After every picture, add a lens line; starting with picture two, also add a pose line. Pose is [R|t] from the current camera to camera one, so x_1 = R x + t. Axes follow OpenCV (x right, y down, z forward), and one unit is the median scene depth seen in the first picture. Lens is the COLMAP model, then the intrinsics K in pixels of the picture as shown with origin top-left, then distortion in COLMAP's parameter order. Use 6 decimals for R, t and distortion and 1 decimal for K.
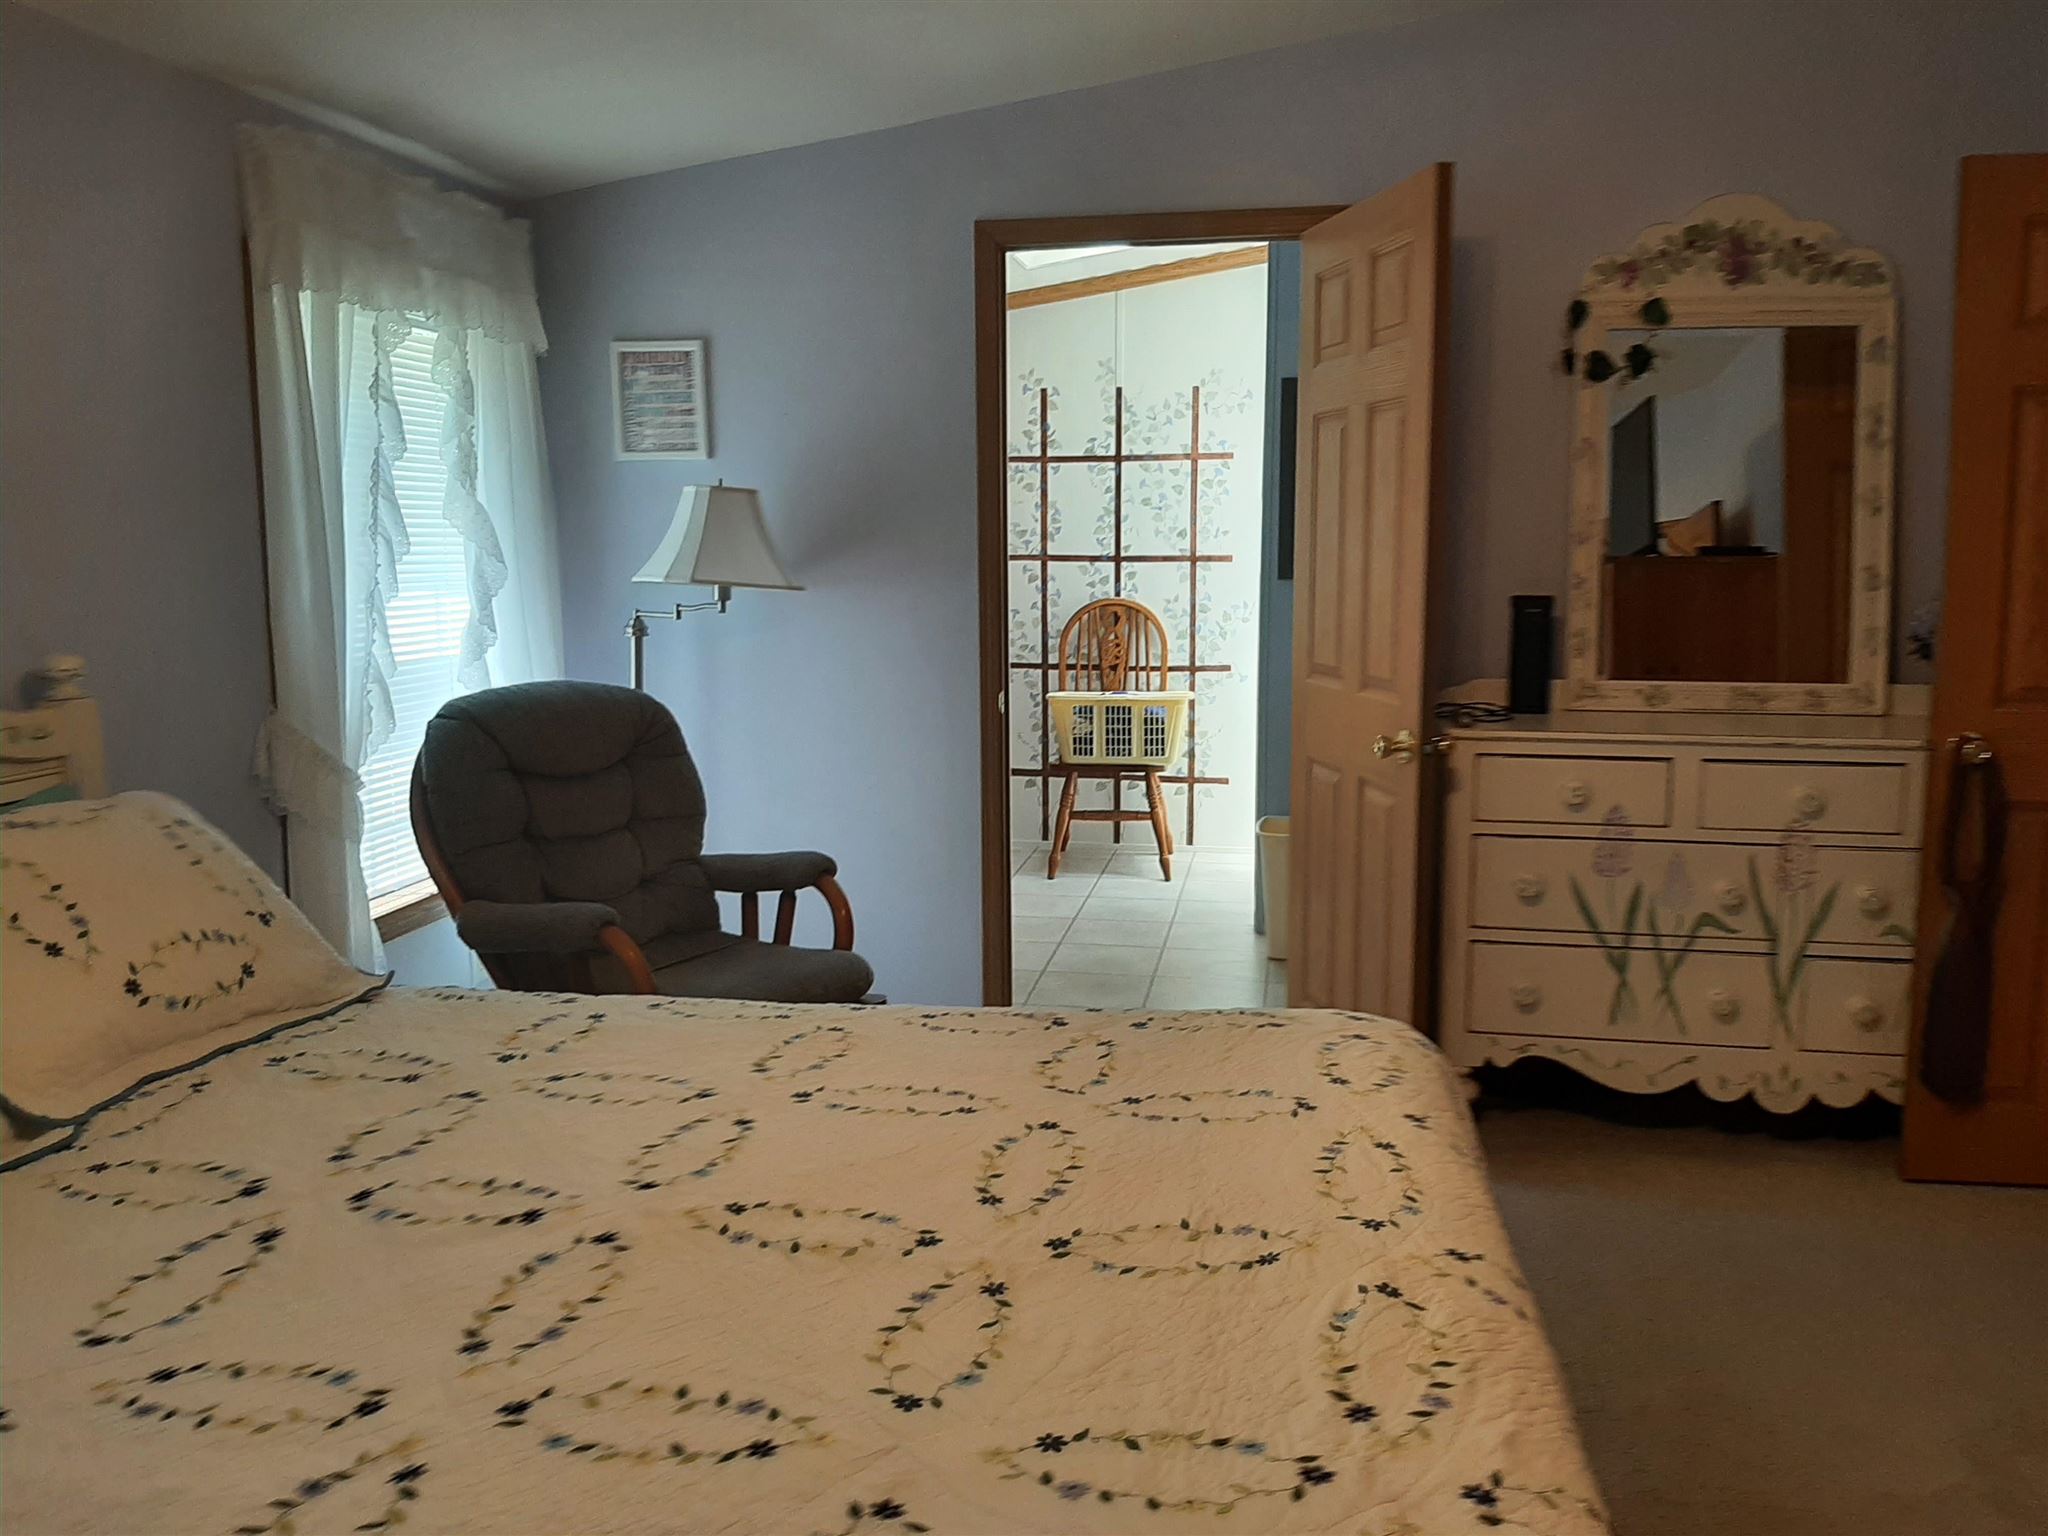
lens RADIAL K [[1595.6, 0, 997.0], [0, 1595.6, 760.6], [0, 0, 1]] dist [0.070617, -0.153797]
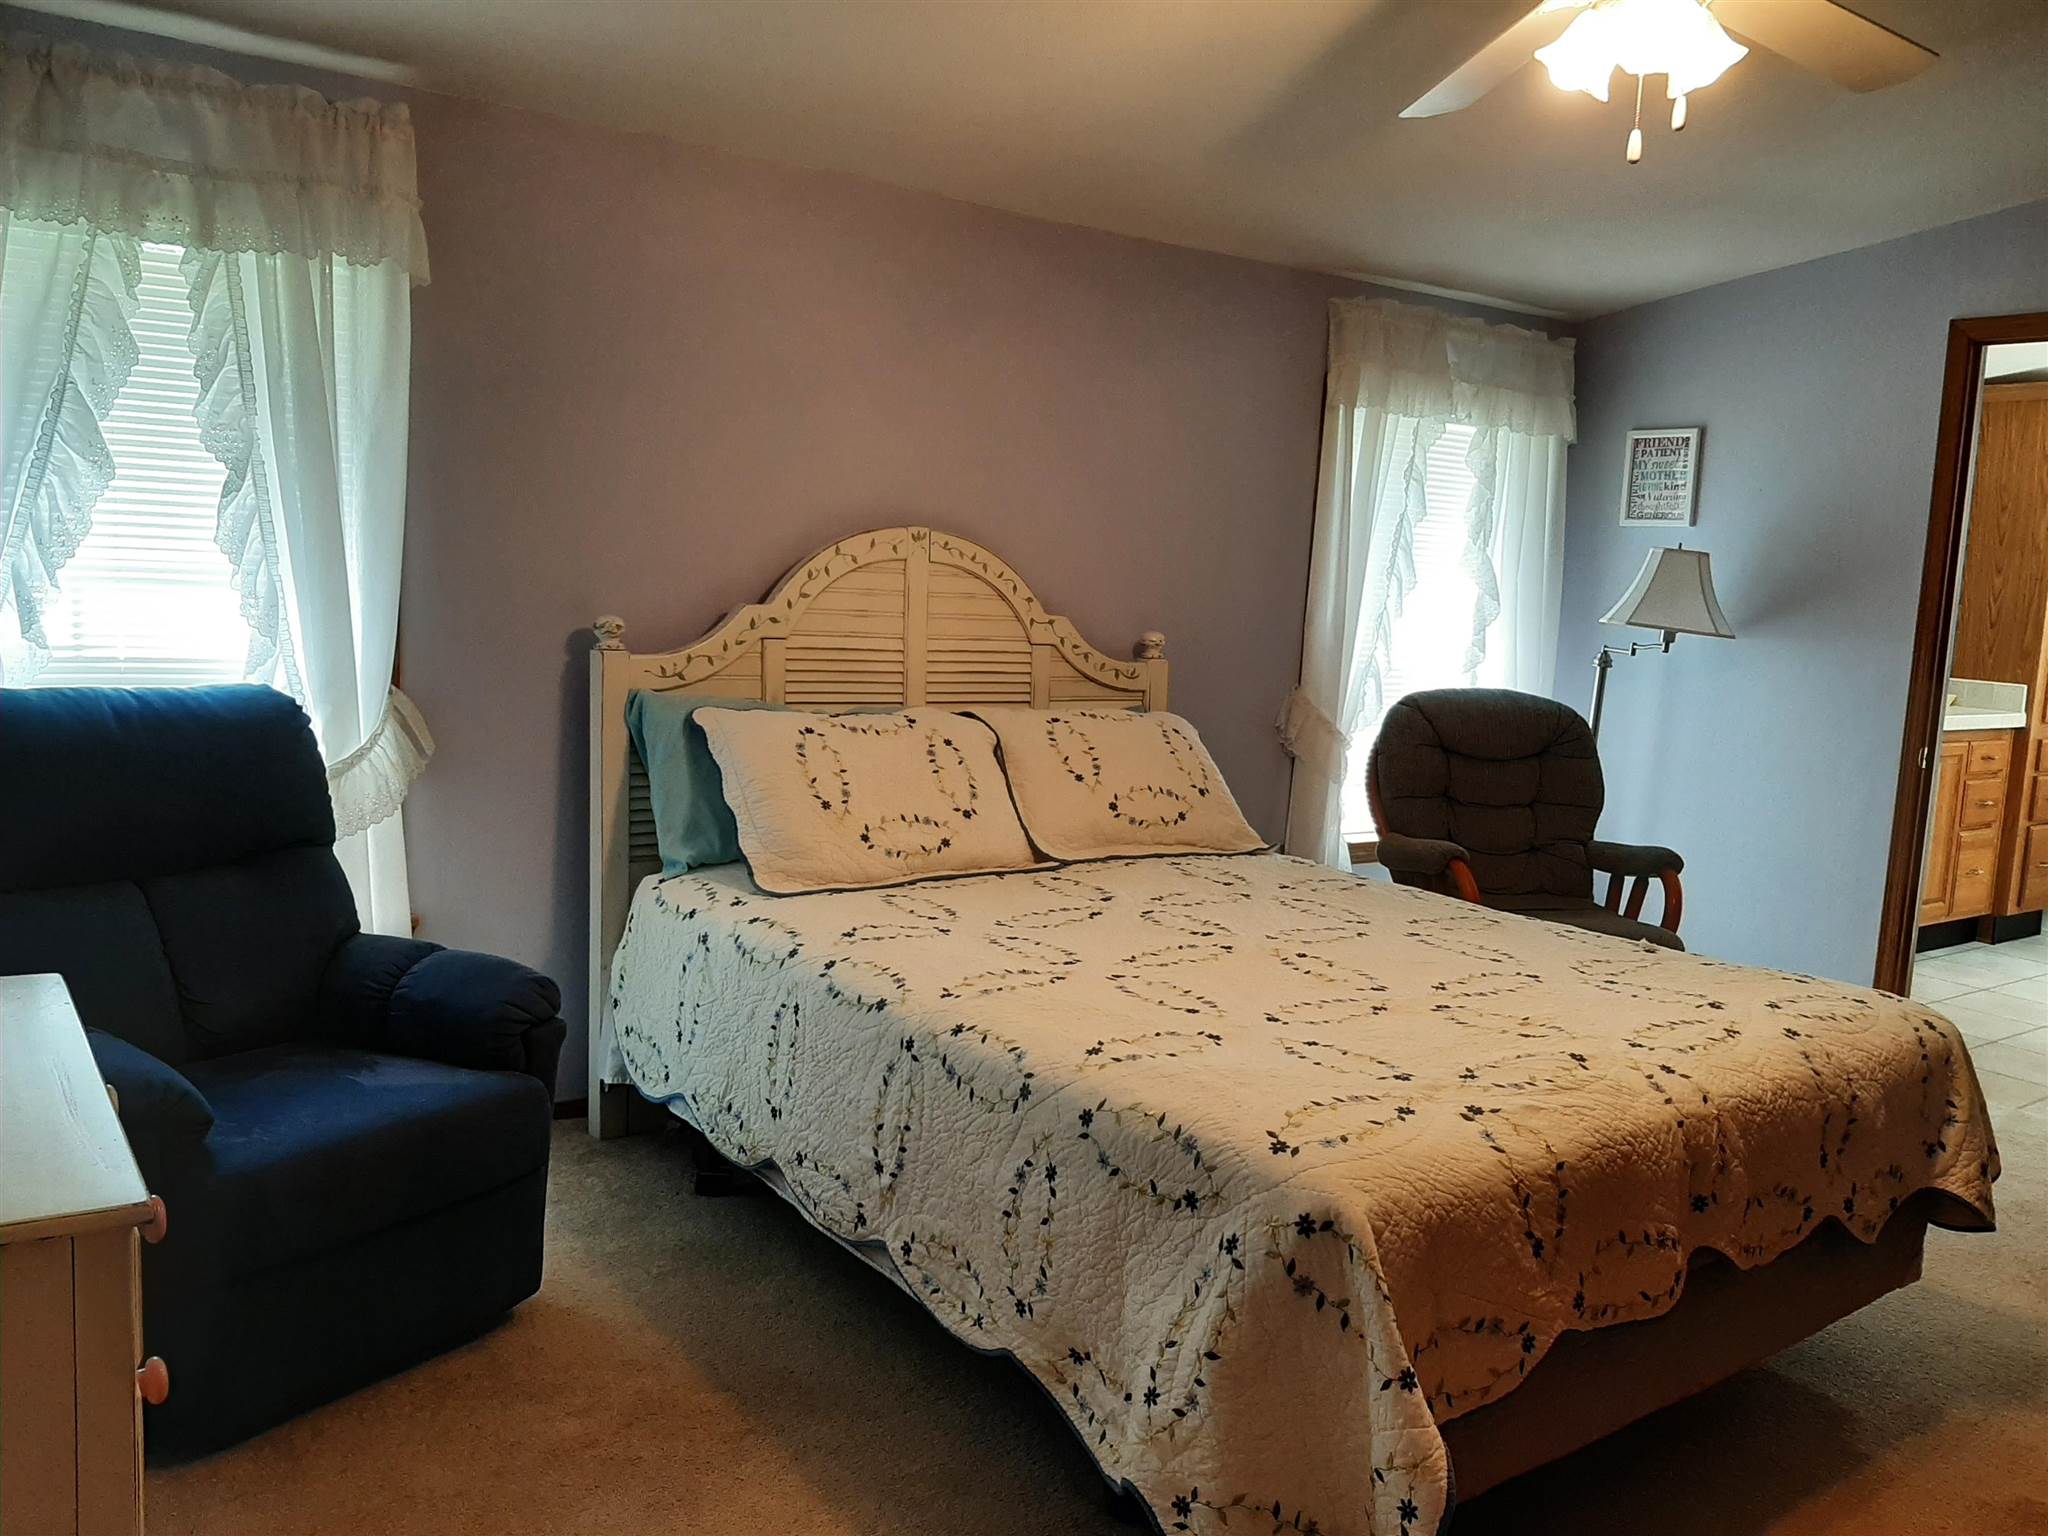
lens RADIAL K [[1586.7, 0, 1018.0], [0, 1586.7, 763.7], [0, 0, 1]] dist [0.081357, -0.157189]
pose [[0.705796, 0.129402, -0.696496, 0.384878], [-0.152421, 0.987888, 0.029083, 0.034151], [0.691823, 0.085633, 0.716971, -0.226651]]
